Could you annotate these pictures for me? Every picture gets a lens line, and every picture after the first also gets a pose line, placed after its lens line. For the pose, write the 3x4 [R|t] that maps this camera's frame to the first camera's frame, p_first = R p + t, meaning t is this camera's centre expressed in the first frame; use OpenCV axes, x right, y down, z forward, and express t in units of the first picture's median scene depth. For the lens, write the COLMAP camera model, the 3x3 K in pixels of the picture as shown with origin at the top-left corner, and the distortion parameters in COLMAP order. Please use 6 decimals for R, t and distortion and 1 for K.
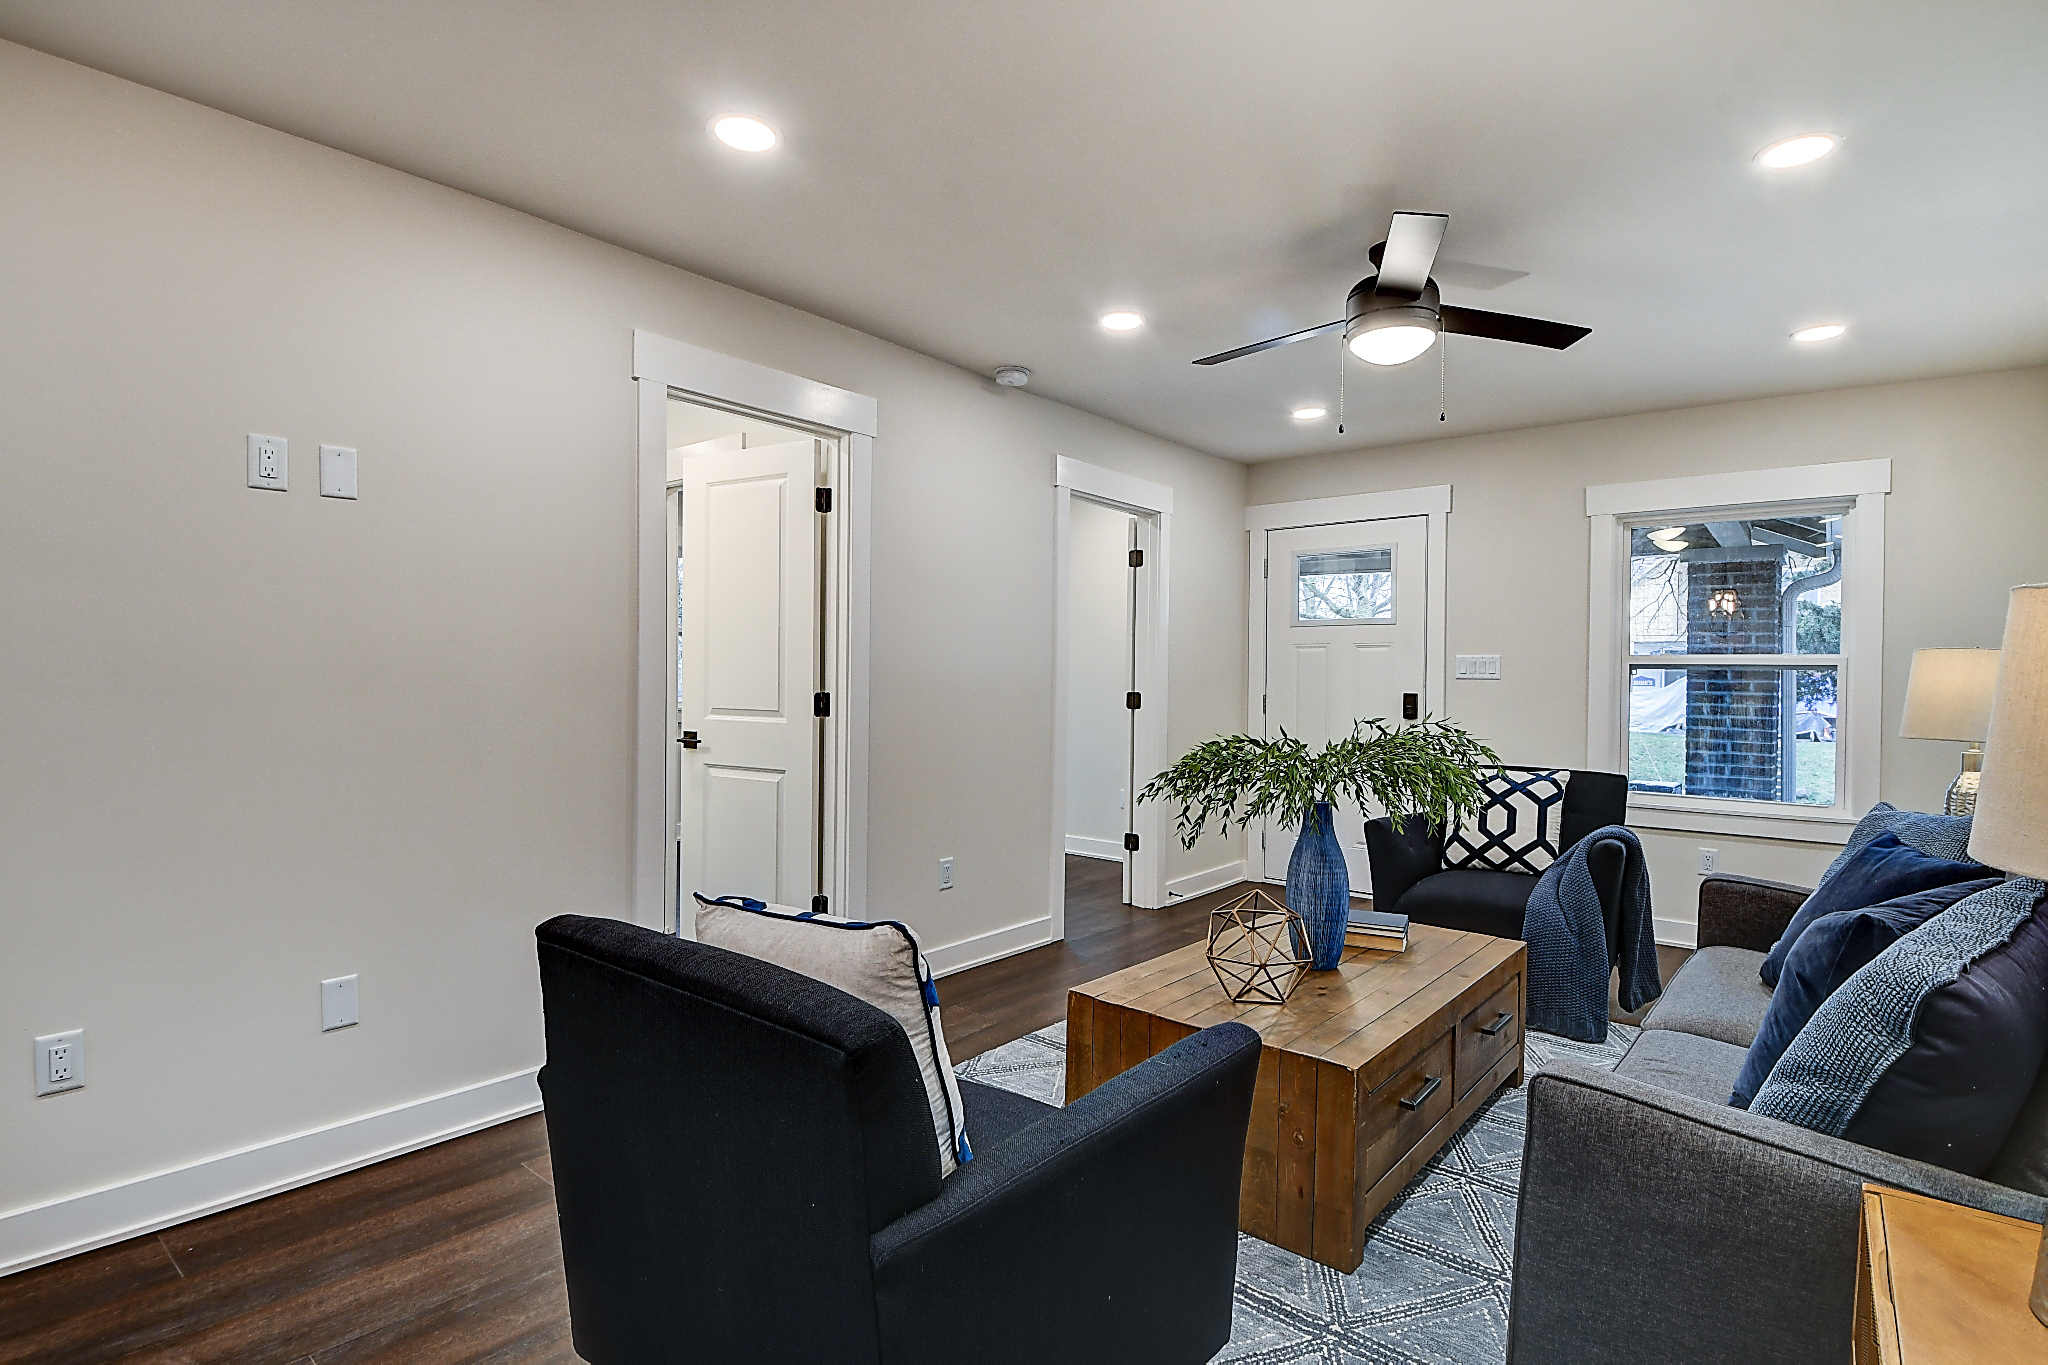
lens RADIAL K [[1024.6, 0, 1042.2], [0, 1024.6, 681.0], [0, 0, 1]] dist [0.016710, -0.015635]
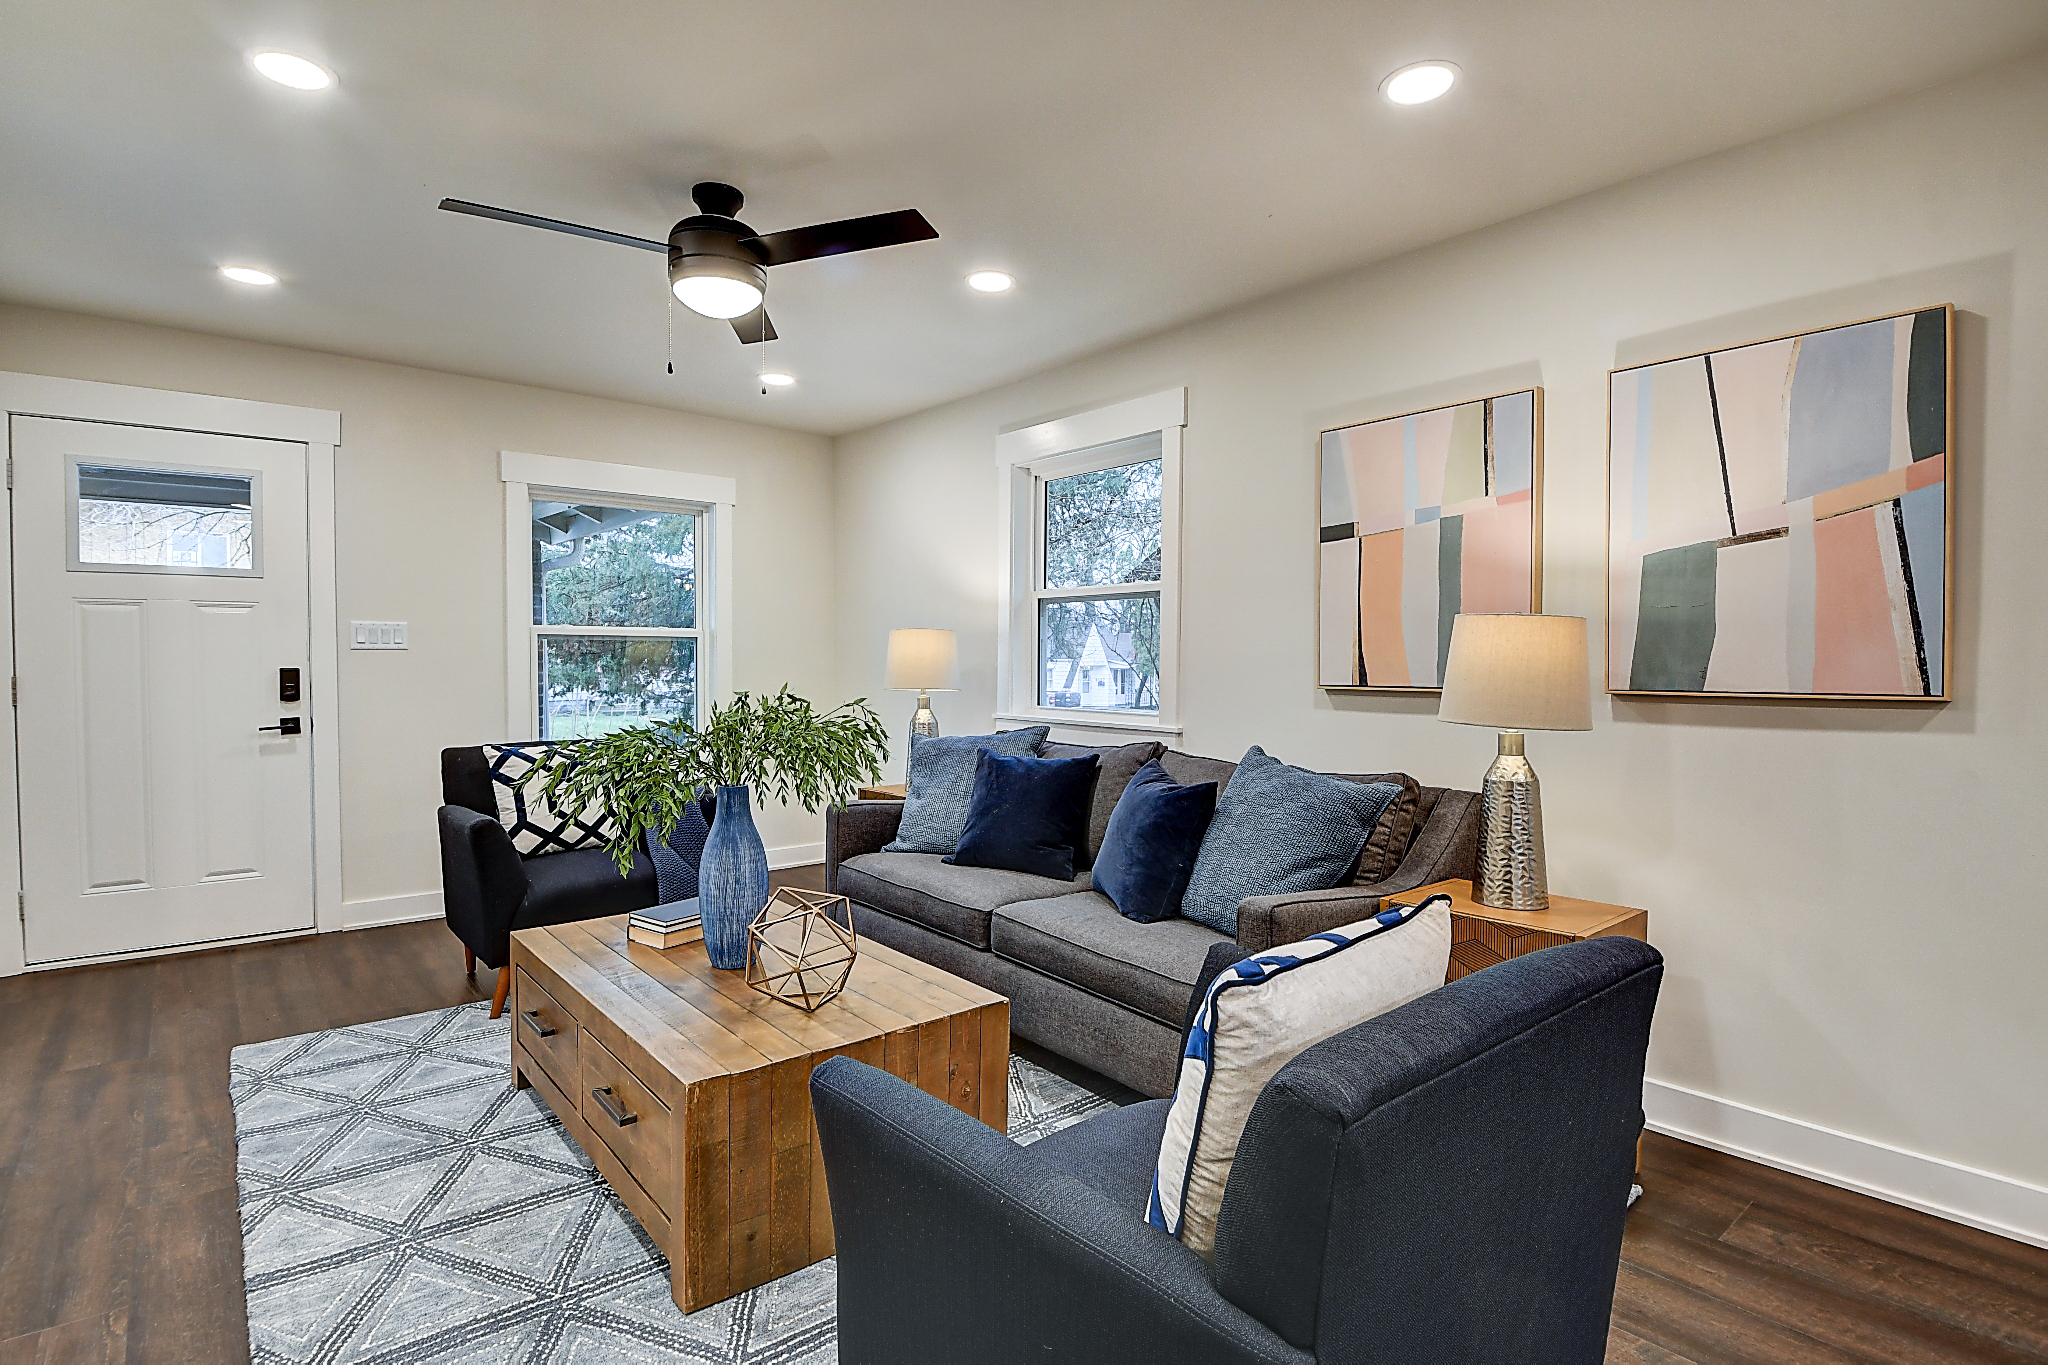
lens RADIAL K [[1019.6, 0, 1048.2], [0, 1019.6, 642.5], [0, 0, 1]] dist [-0.001723, -0.000892]
pose [[0.187666, 0.002673, 0.982229, -0.393185], [0.007243, 0.999965, -0.004106, -0.000127], [-0.982206, 0.007885, 0.187640, 0.386382]]
